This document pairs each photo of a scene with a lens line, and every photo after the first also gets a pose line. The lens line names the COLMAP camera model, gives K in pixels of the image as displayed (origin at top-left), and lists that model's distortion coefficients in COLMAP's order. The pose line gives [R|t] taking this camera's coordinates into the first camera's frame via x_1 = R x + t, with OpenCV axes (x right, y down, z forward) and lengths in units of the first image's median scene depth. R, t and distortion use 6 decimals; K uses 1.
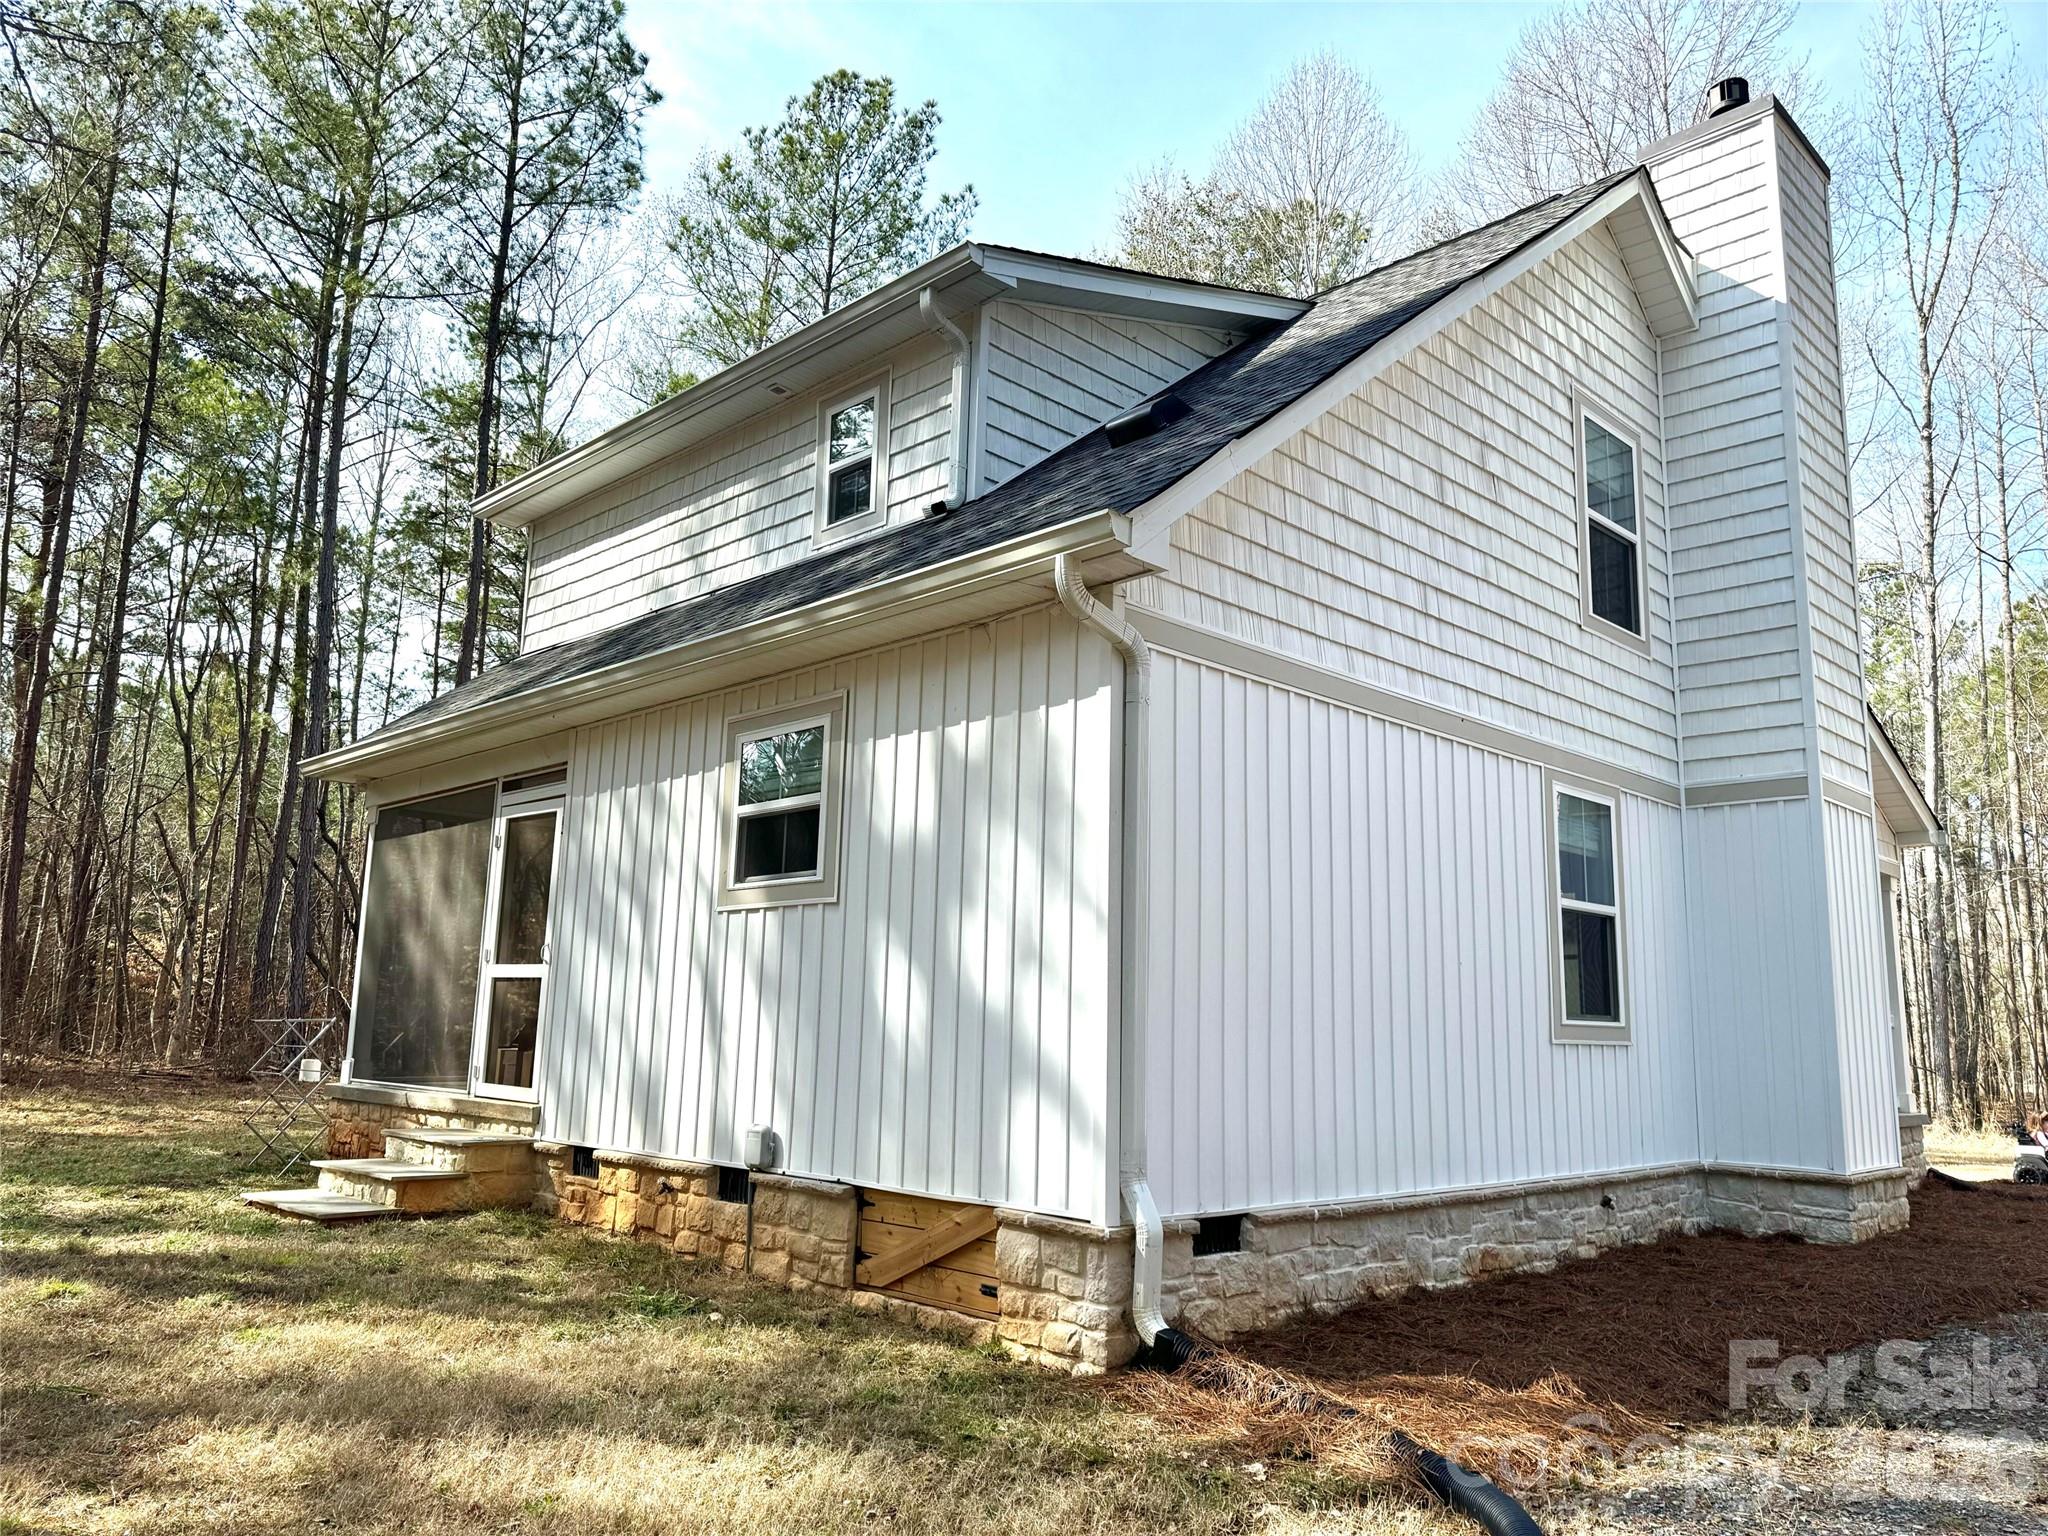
lens RADIAL K [[1446.6, 0, 1024.0], [0, 1446.6, 768.0], [0, 0, 1]] dist [0.001093, 0.000143]
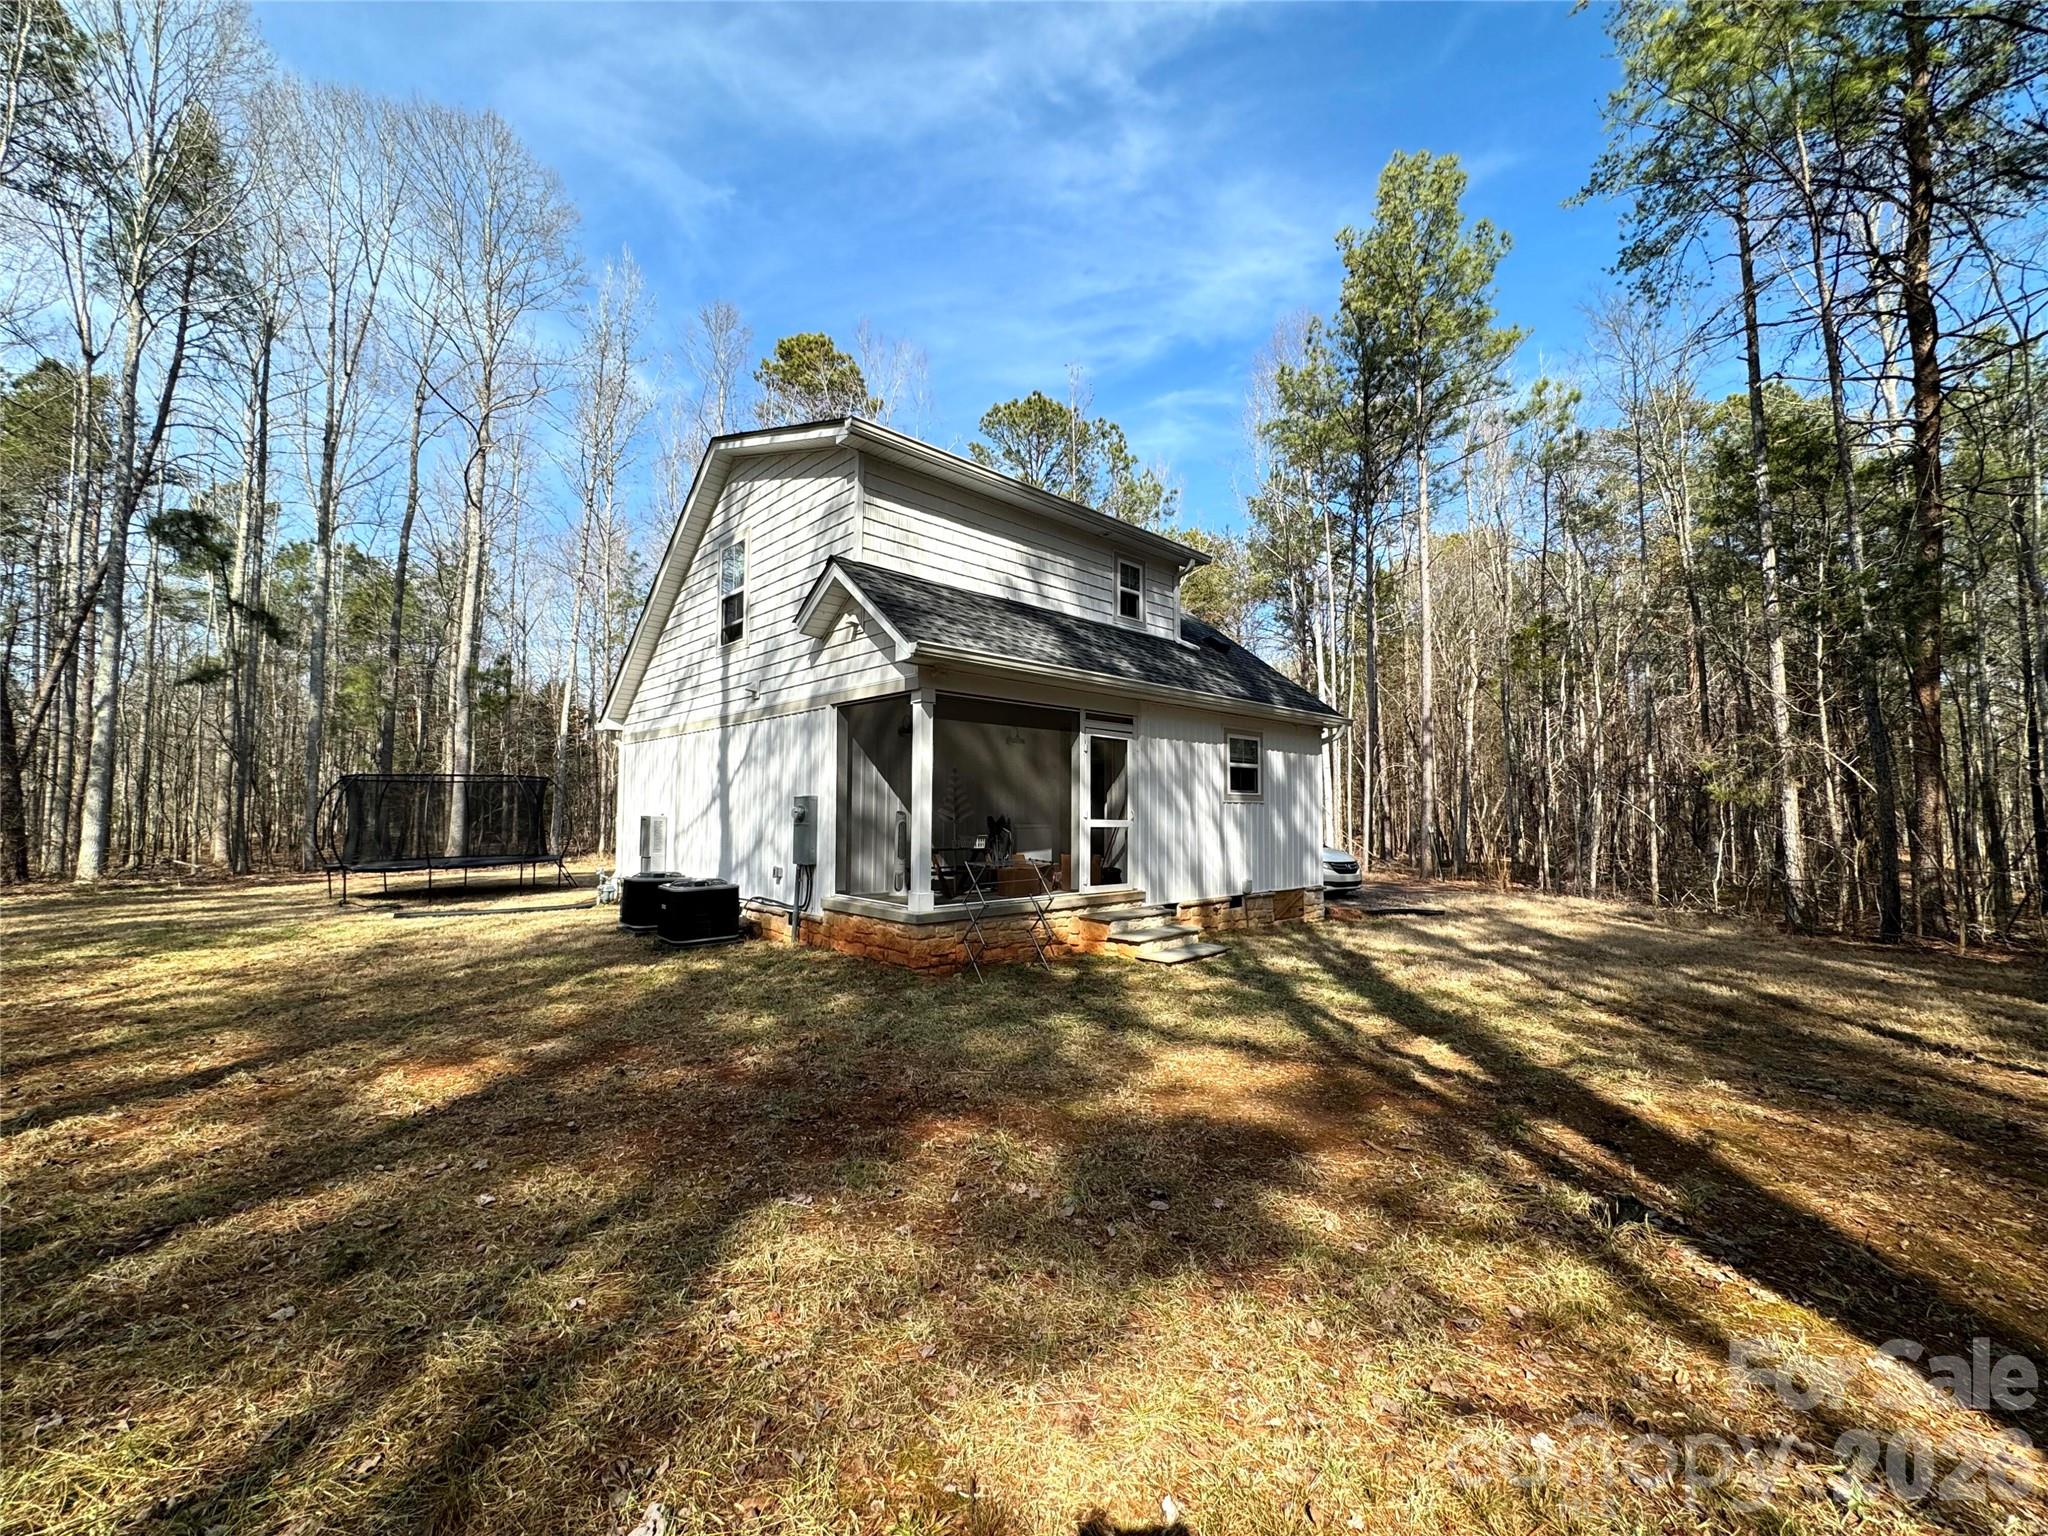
lens RADIAL K [[812.5, 0, 1024.0], [0, 812.5, 764.3], [0, 0, 1]] dist [-0.001337, -0.000195]
pose [[0.017596, 0.034925, 0.999235, -1.603985], [-0.172200, 0.984562, -0.031380, 0.137026], [-0.984905, -0.171516, 0.023339, 1.282792]]
